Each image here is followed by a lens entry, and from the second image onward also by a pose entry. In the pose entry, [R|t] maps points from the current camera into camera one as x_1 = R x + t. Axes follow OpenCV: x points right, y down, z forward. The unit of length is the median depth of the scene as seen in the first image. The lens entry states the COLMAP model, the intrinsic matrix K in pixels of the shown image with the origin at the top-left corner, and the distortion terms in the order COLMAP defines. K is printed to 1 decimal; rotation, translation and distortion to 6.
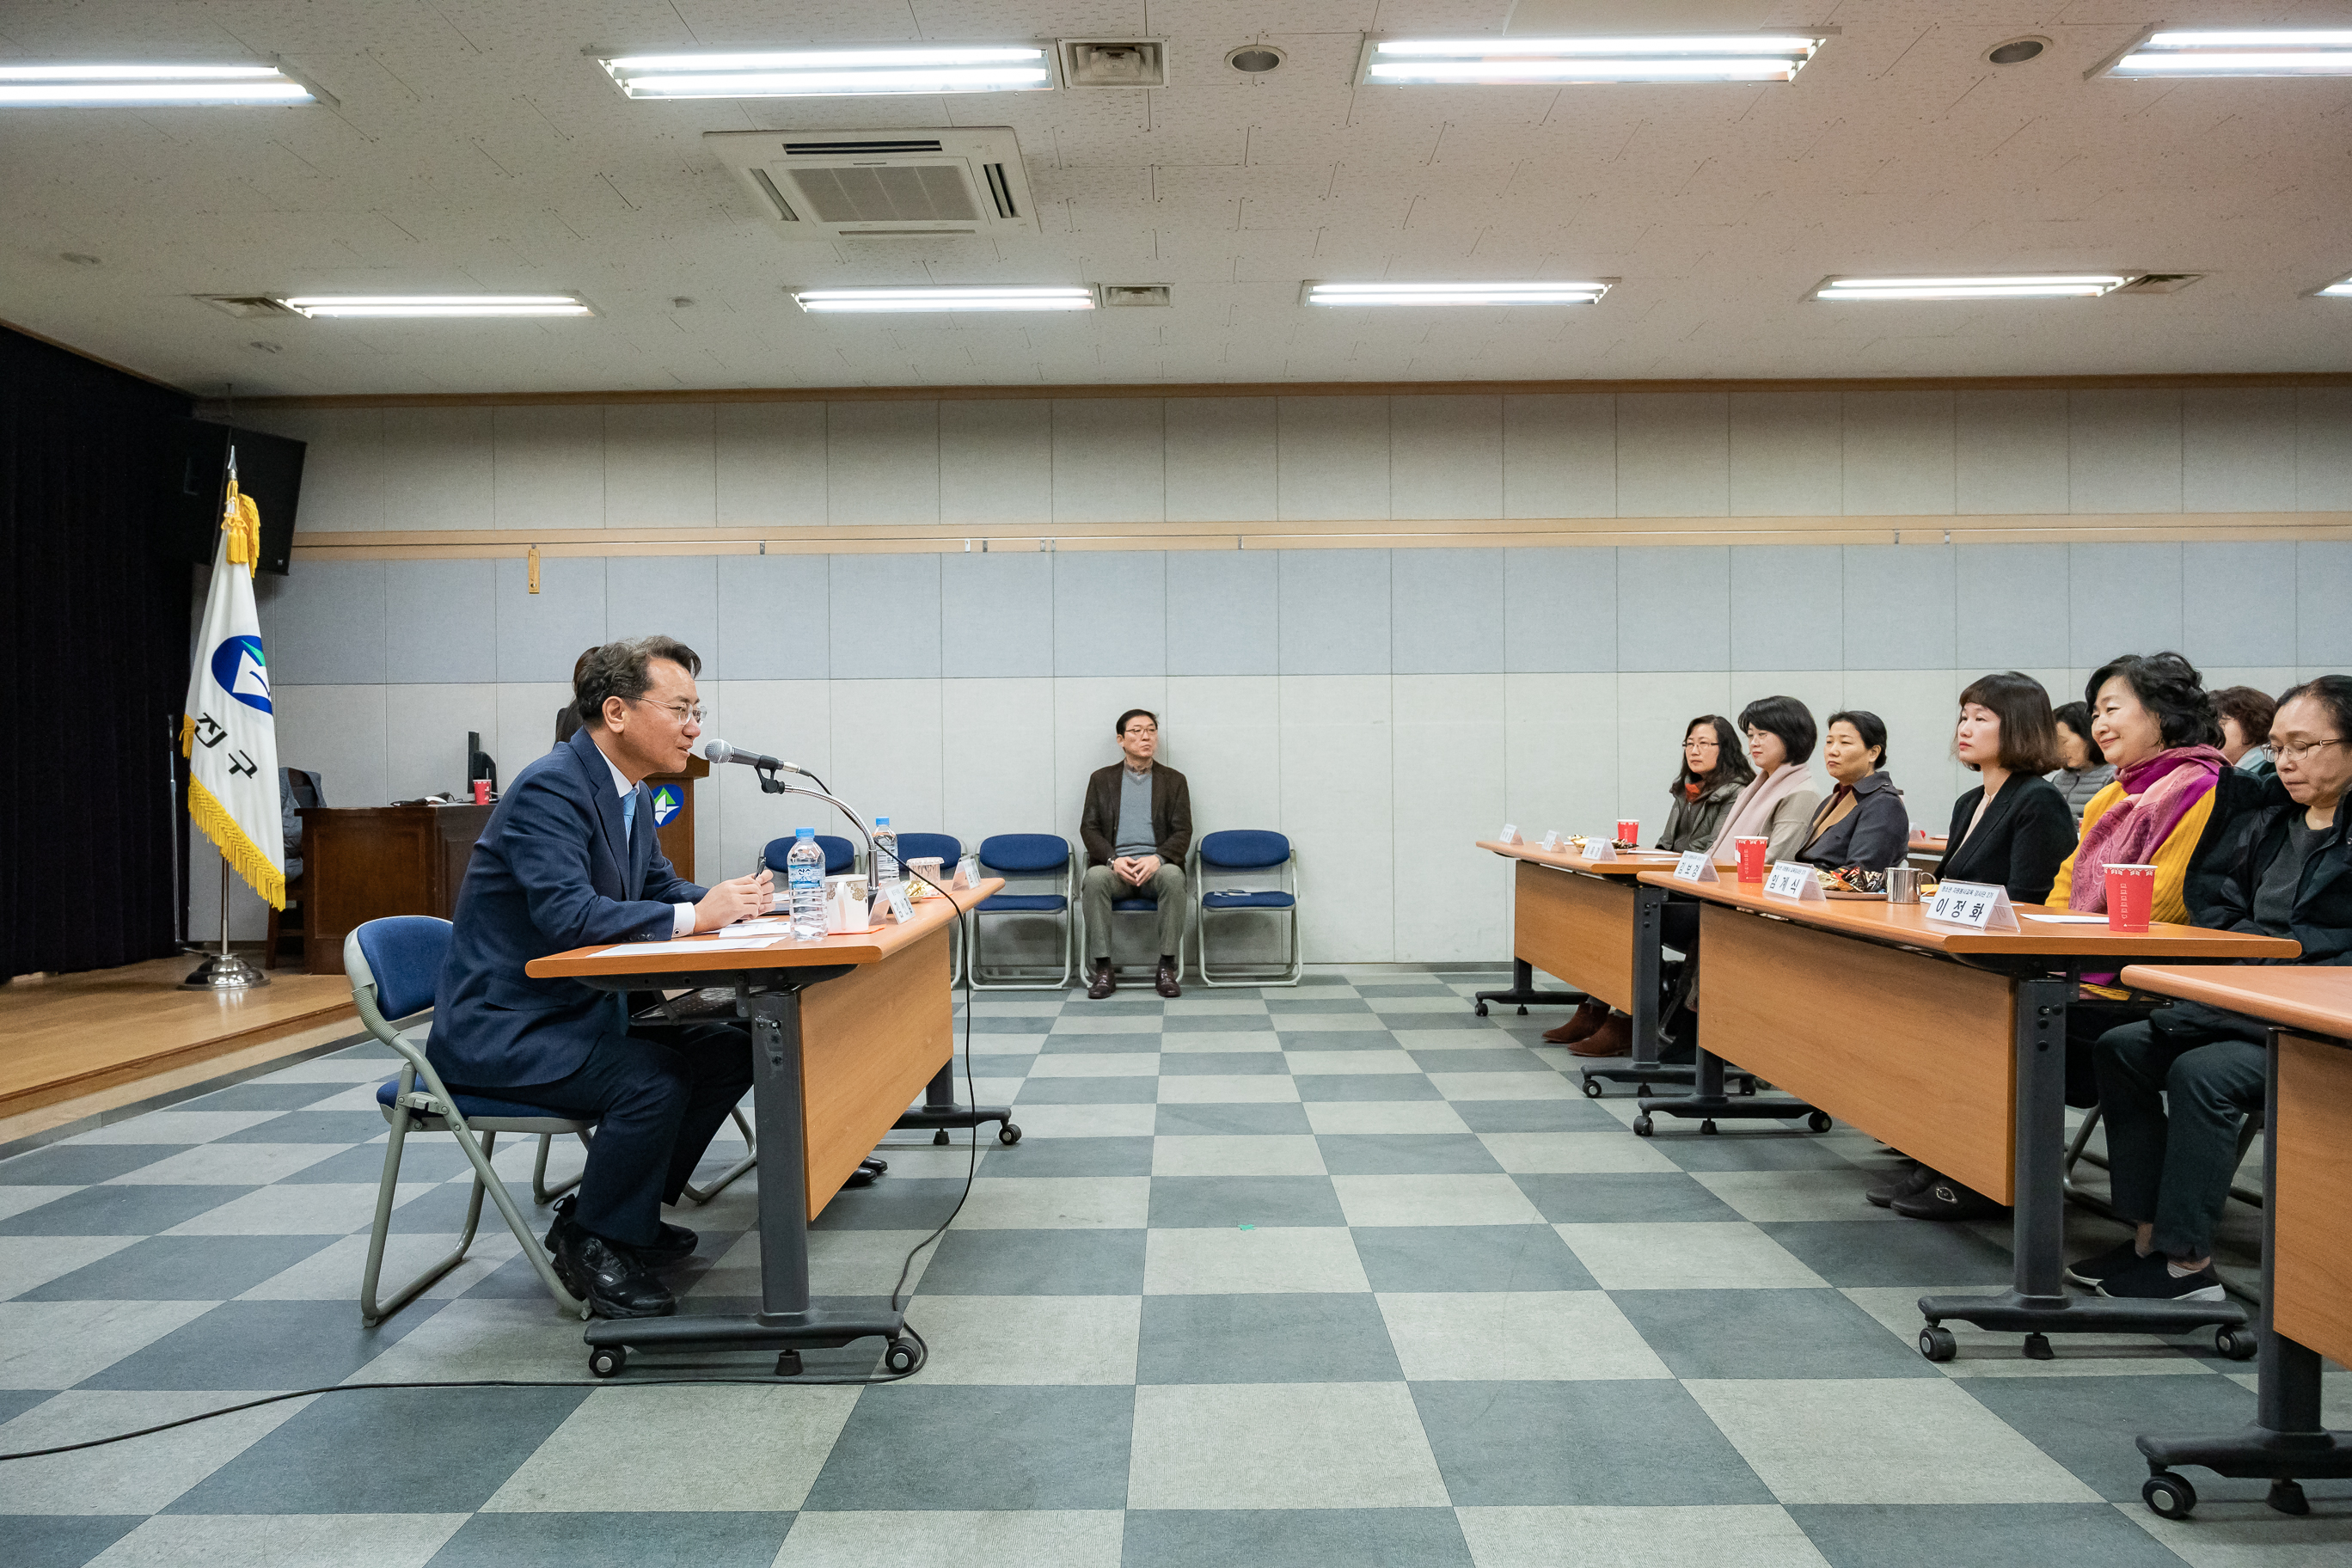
lens RADIAL K [[1563.7, 0, 1176.0], [0, 1563.7, 784.0], [0, 0, 1]] dist [-0.003368, 0.000606]
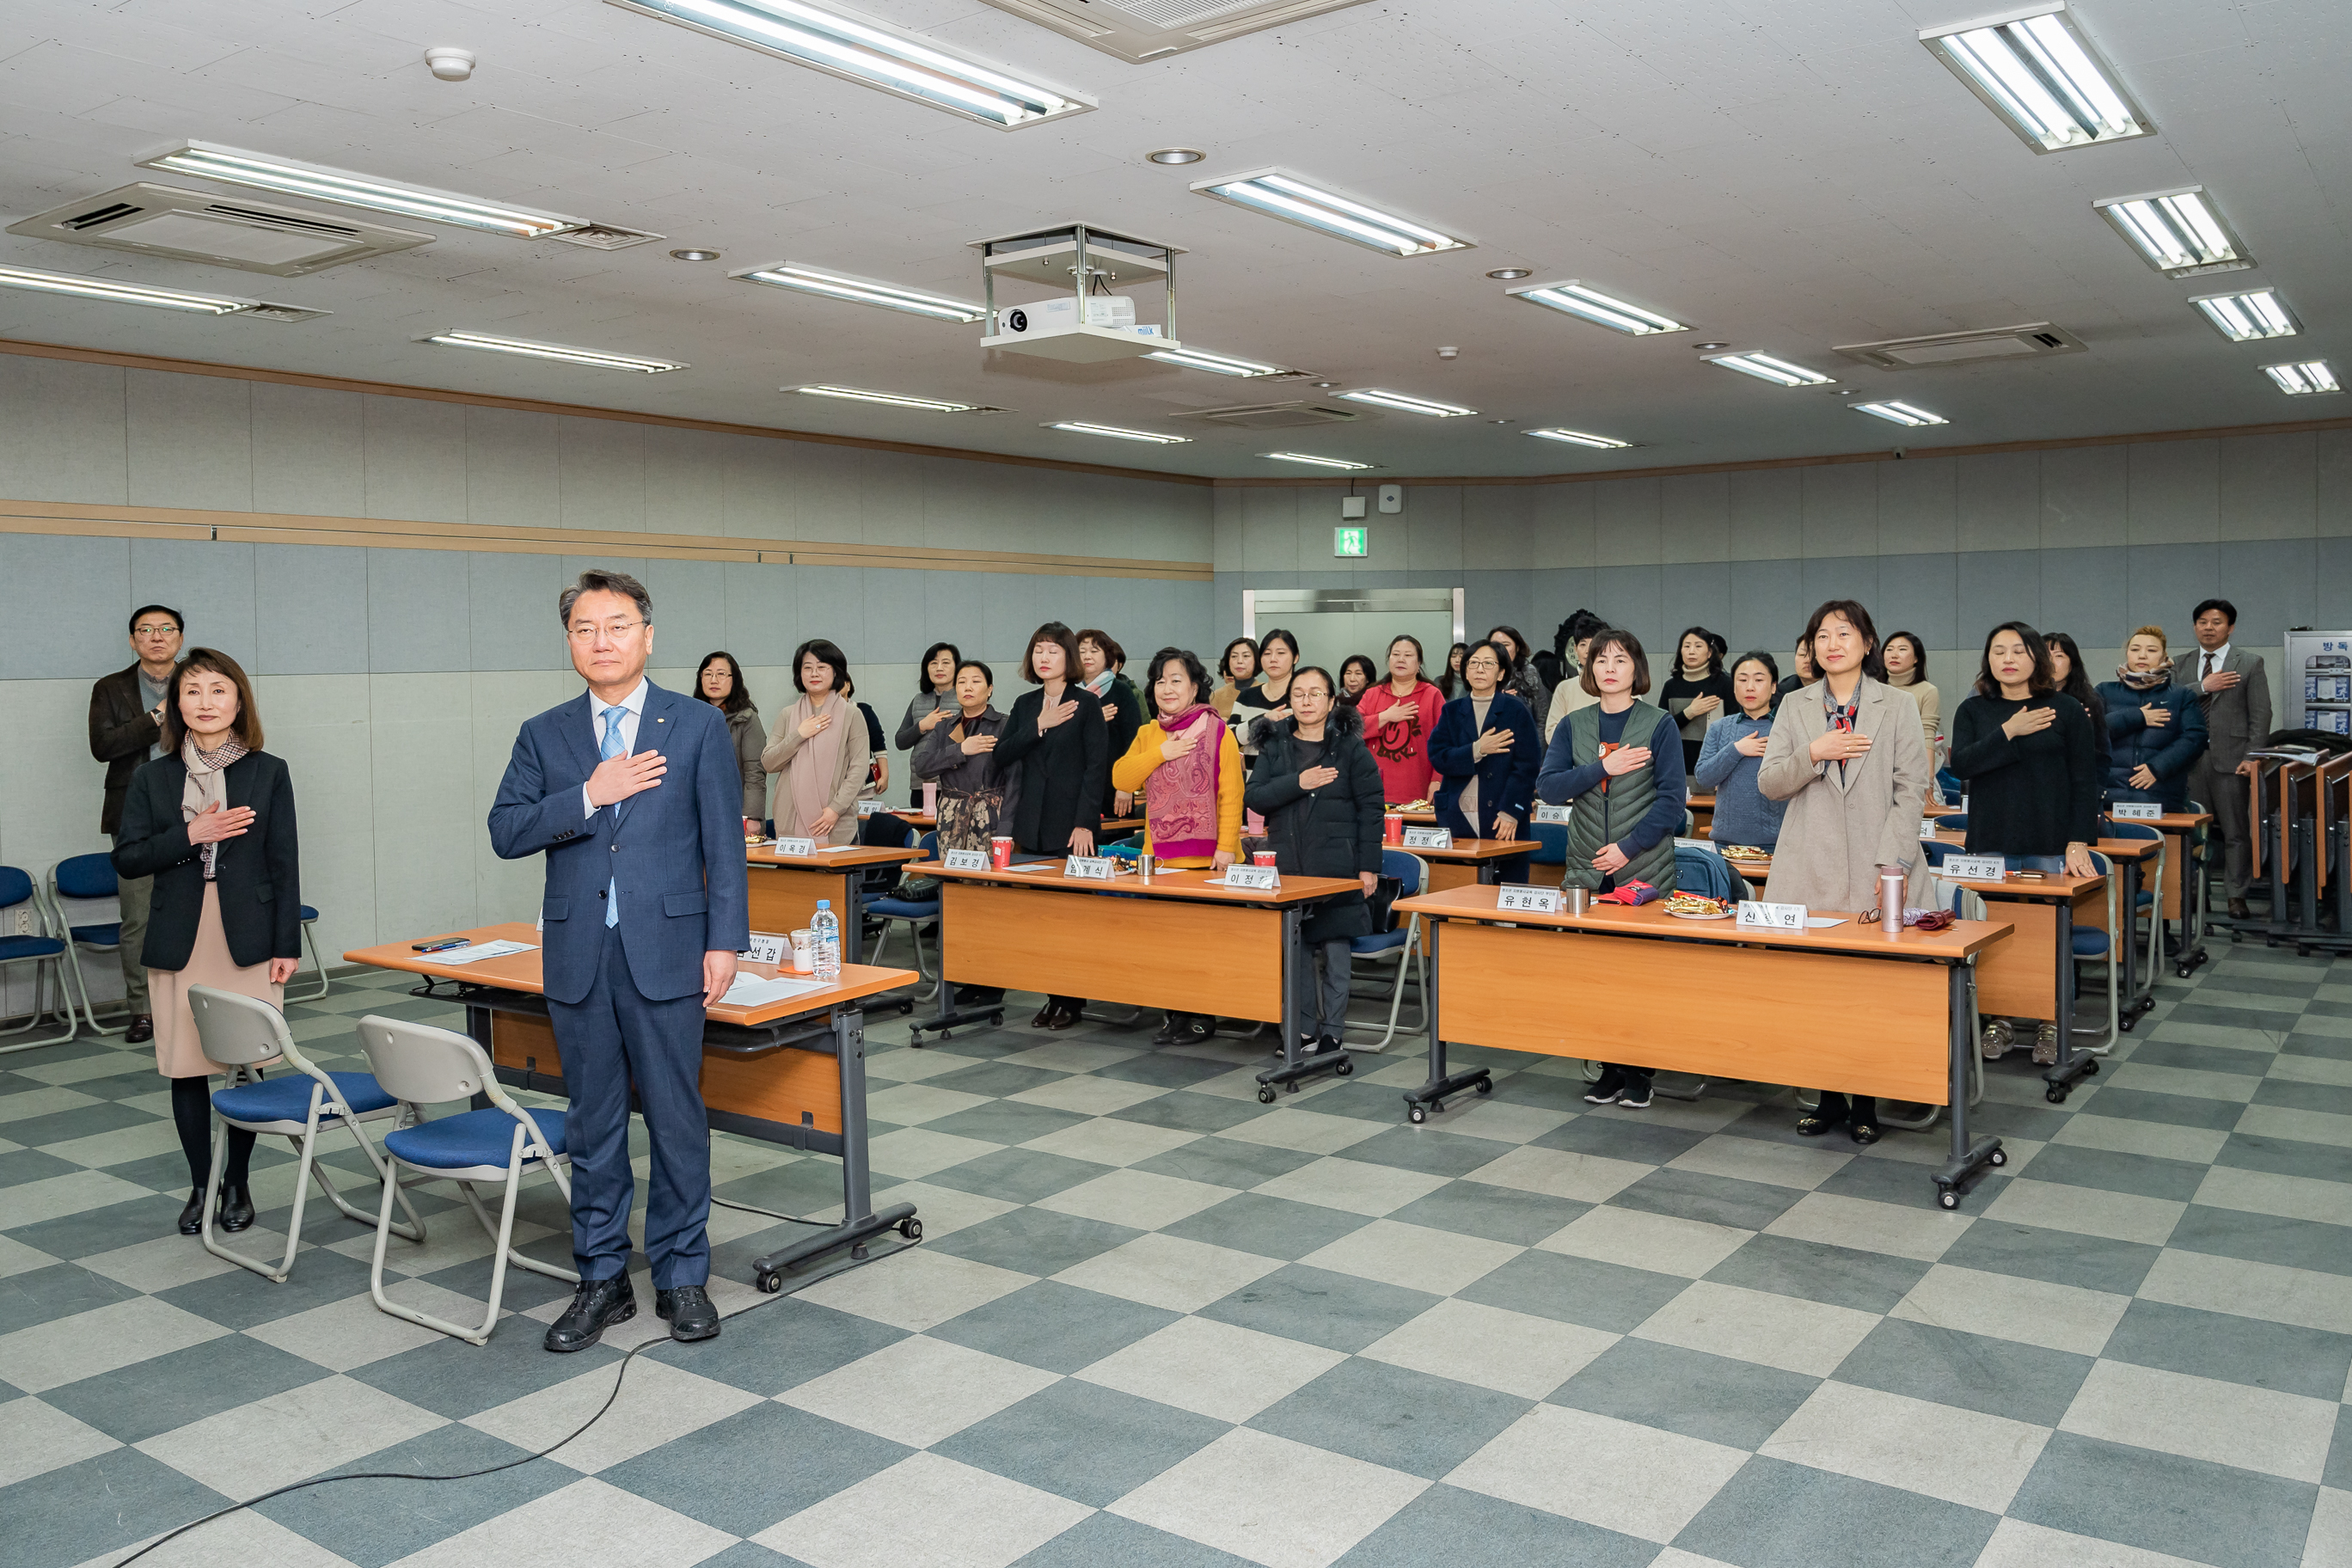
lens RADIAL K [[1824.9, 0, 1174.9], [0, 1824.9, 679.0], [0, 0, 1]] dist [-0.004523, -0.000981]
pose [[0.592519, -0.008287, 0.805514, -0.611511], [0.012028, 0.999927, 0.001440, -0.076533], [-0.805467, 0.008836, 0.592575, -0.126585]]
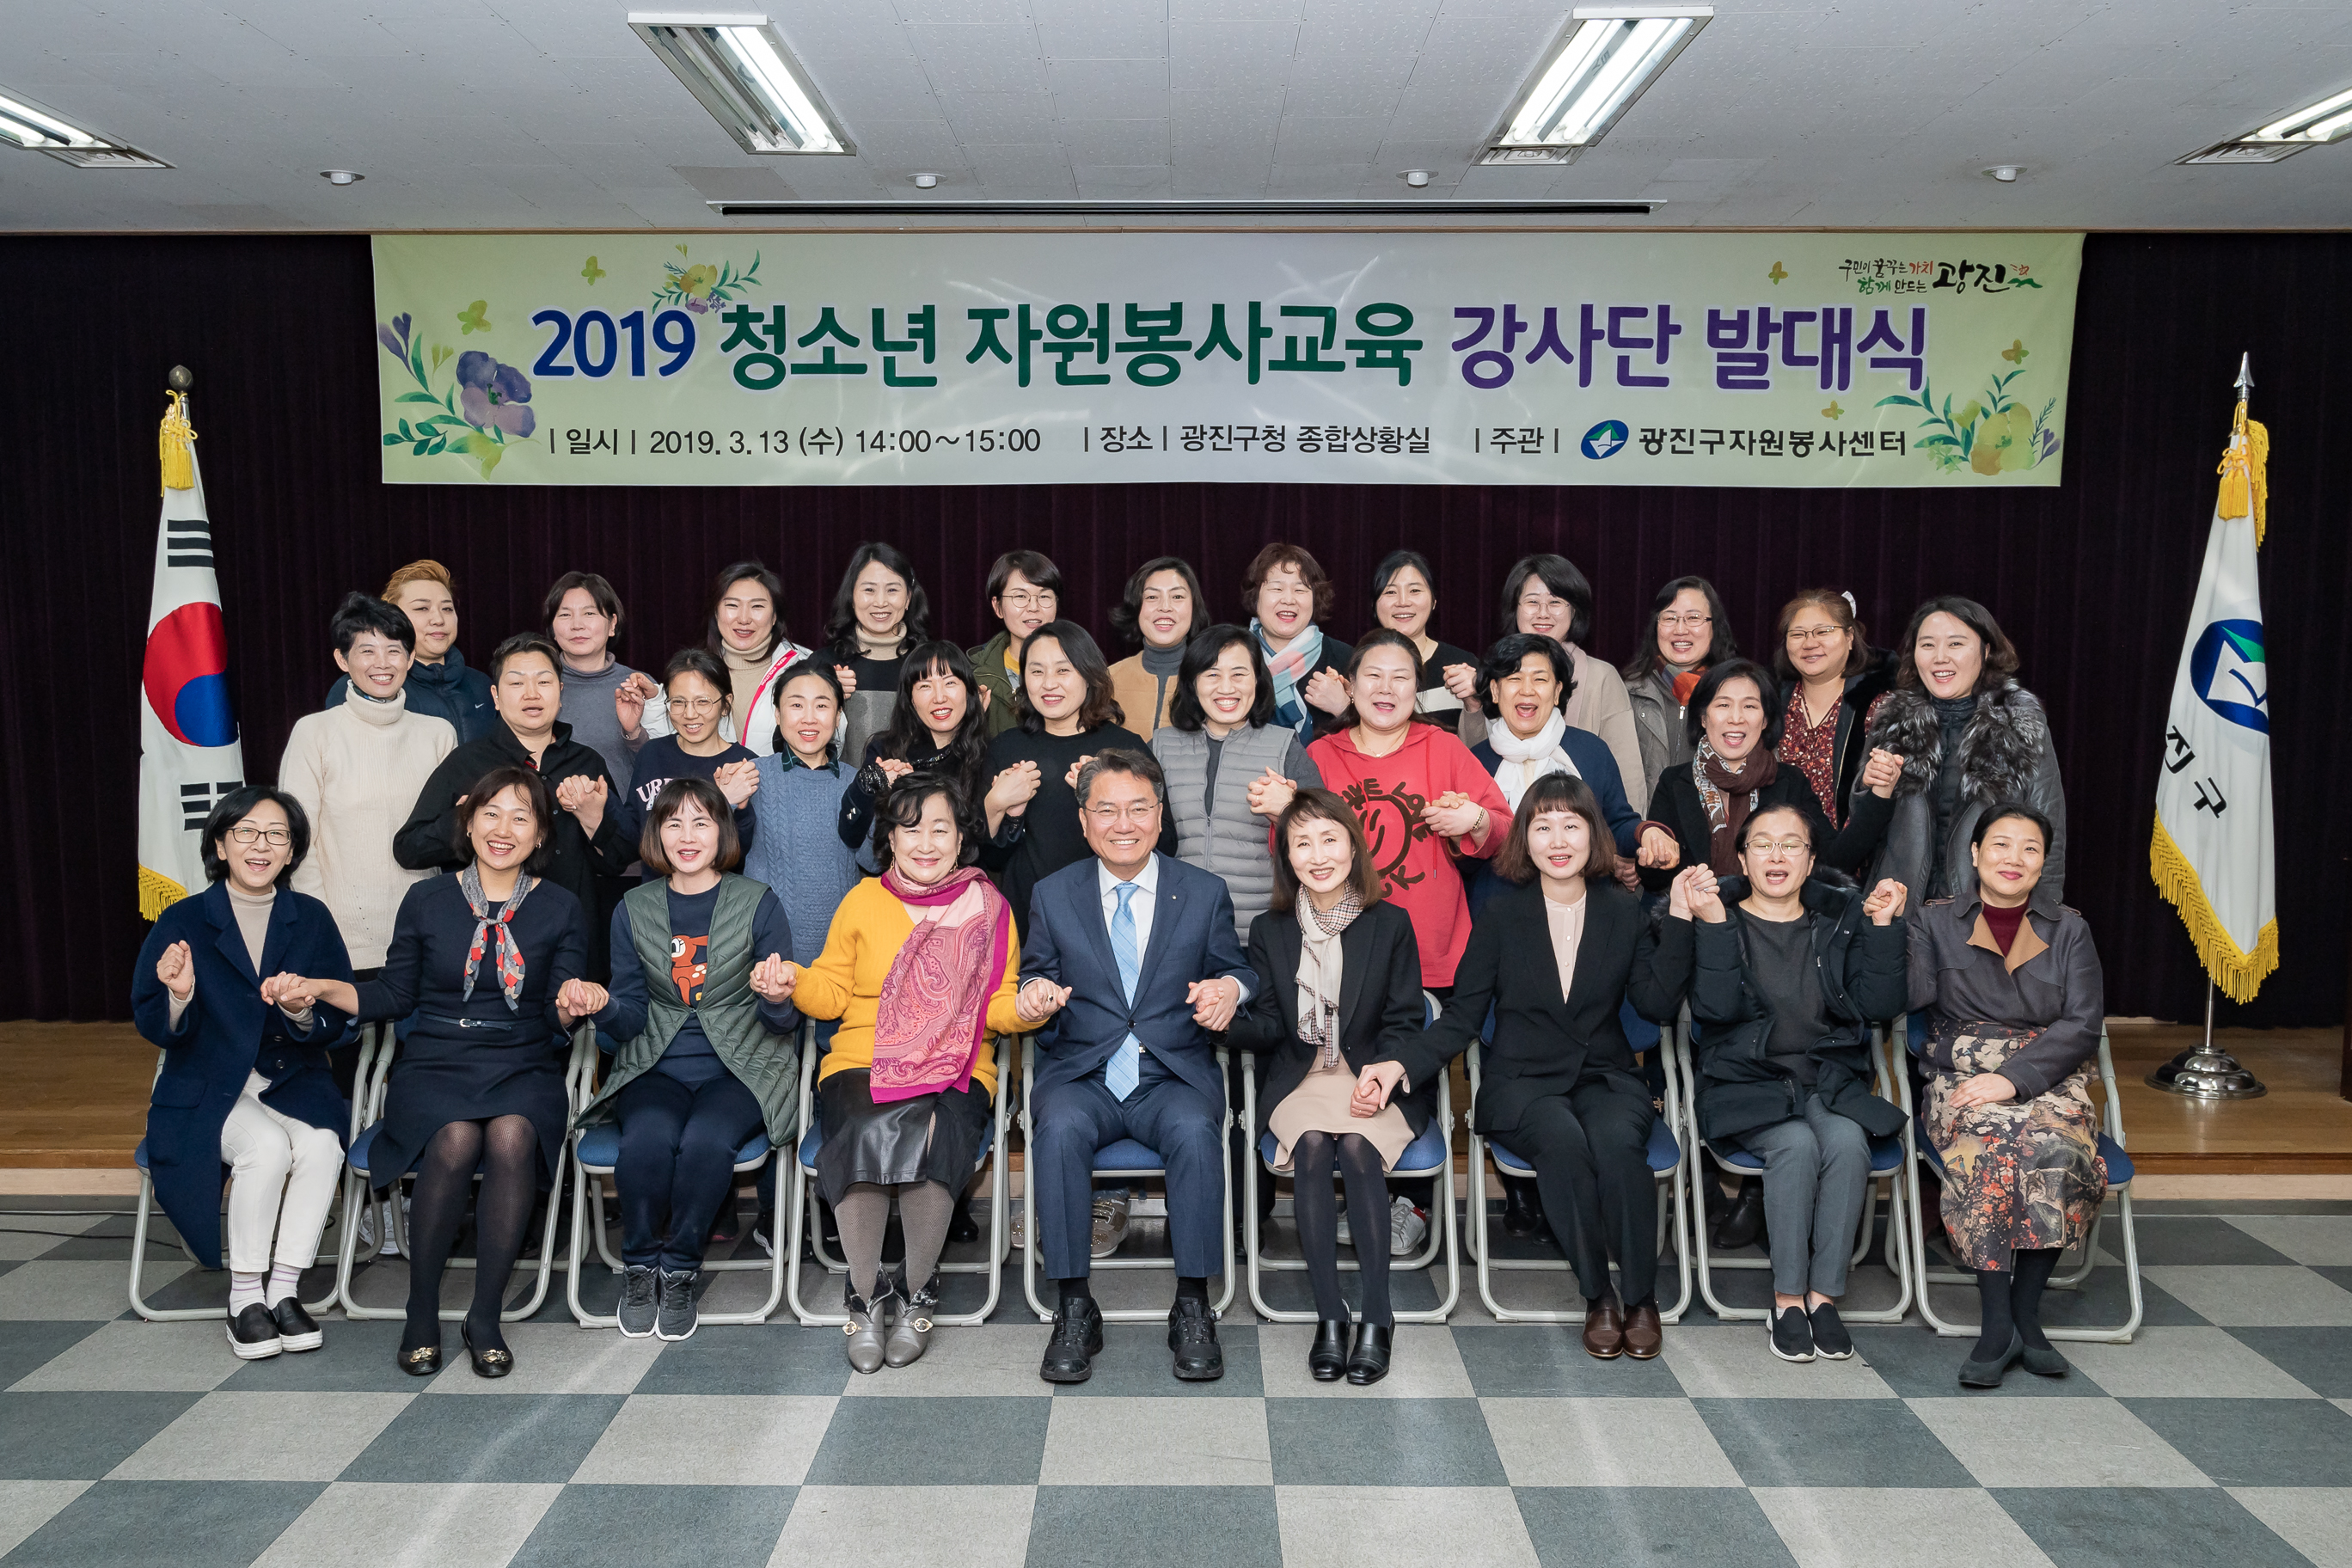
lens RADIAL K [[2033.3, 0, 1174.2], [0, 2033.3, 852.7], [0, 0, 1]] dist [-0.008599, -0.011645]
pose [[-0.000814, 0.122042, -0.992525, 0.352079], [-0.005245, 0.992511, 0.122044, -0.101448], [0.999986, 0.005305, -0.000167, 0.520259]]
